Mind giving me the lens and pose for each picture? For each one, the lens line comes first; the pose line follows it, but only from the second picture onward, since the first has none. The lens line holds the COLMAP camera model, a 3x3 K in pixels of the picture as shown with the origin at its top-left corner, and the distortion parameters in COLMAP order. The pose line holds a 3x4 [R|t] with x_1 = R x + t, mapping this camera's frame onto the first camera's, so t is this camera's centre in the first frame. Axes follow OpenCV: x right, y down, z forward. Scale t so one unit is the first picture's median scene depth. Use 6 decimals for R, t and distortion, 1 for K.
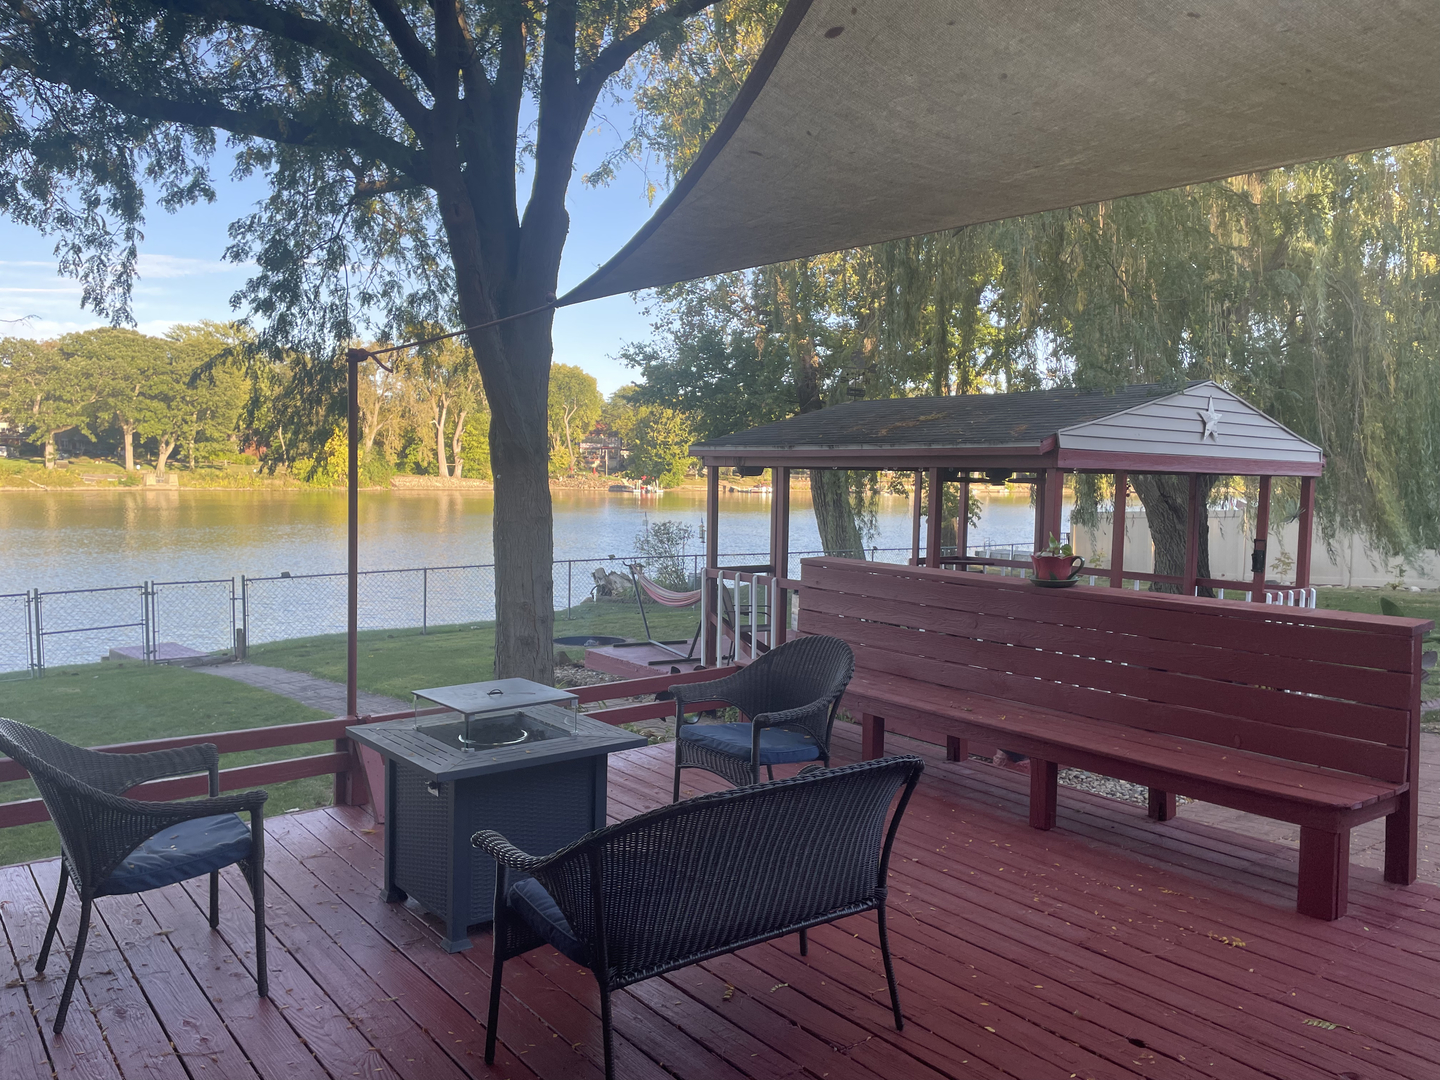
lens RADIAL K [[1082.0, 0, 716.7], [0, 1082.0, 542.7], [0, 0, 1]] dist [0.088222, -0.114898]
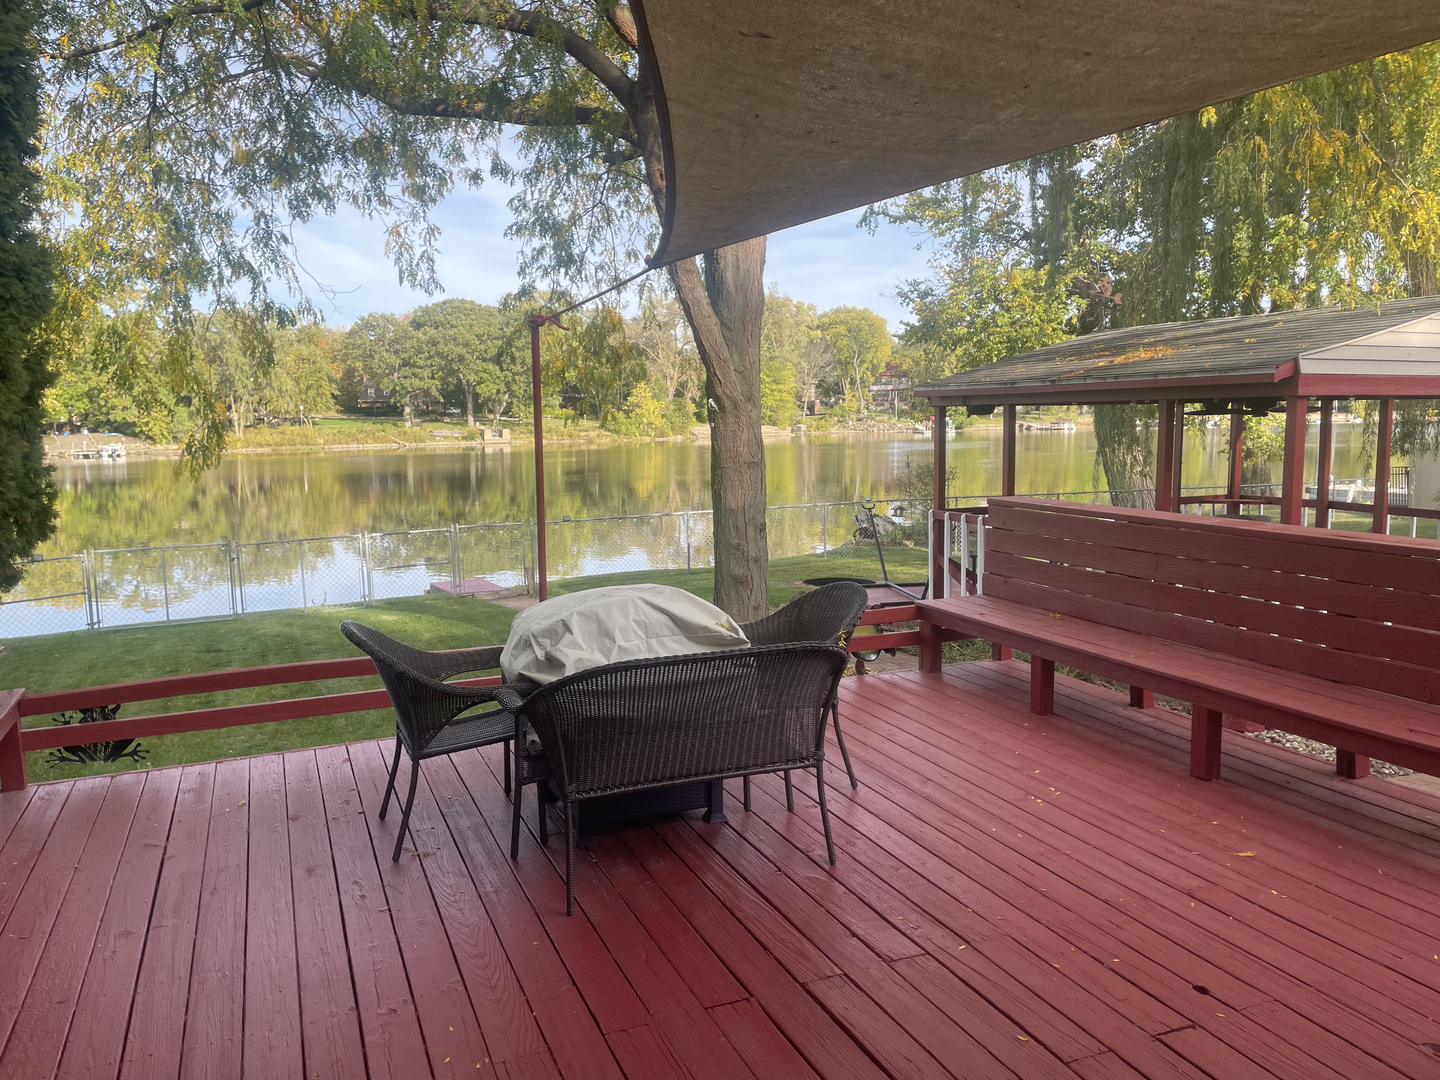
lens RADIAL K [[1073.7, 0, 707.0], [0, 1073.7, 541.2], [0, 0, 1]] dist [0.096862, -0.131193]
pose [[0.960424, 0.000873, -0.278540, 0.043282], [0.013380, 0.998696, 0.049264, 0.000503], [0.278220, -0.051041, 0.959160, -0.006383]]
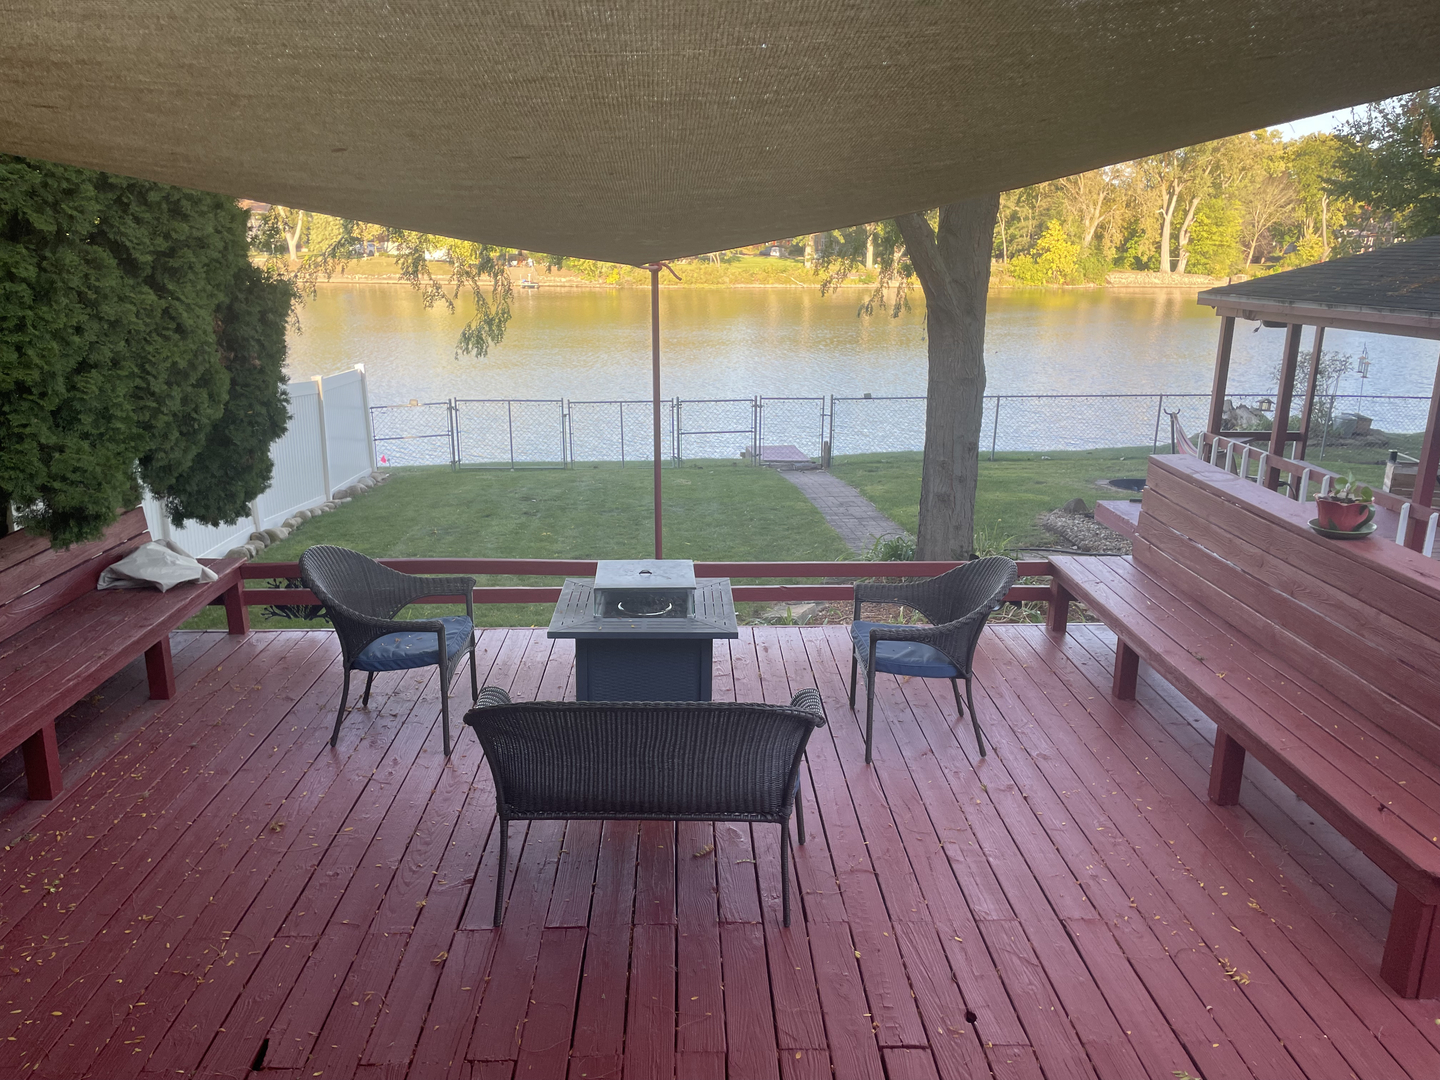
lens RADIAL K [[1082.0, 0, 716.7], [0, 1082.0, 542.7], [0, 0, 1]] dist [0.088222, -0.114898]
pose [[0.798942, 0.146464, -0.583301, 0.136913], [-0.035722, 0.979737, 0.197078, -0.033623], [0.600346, -0.136617, 0.787985, 0.018797]]
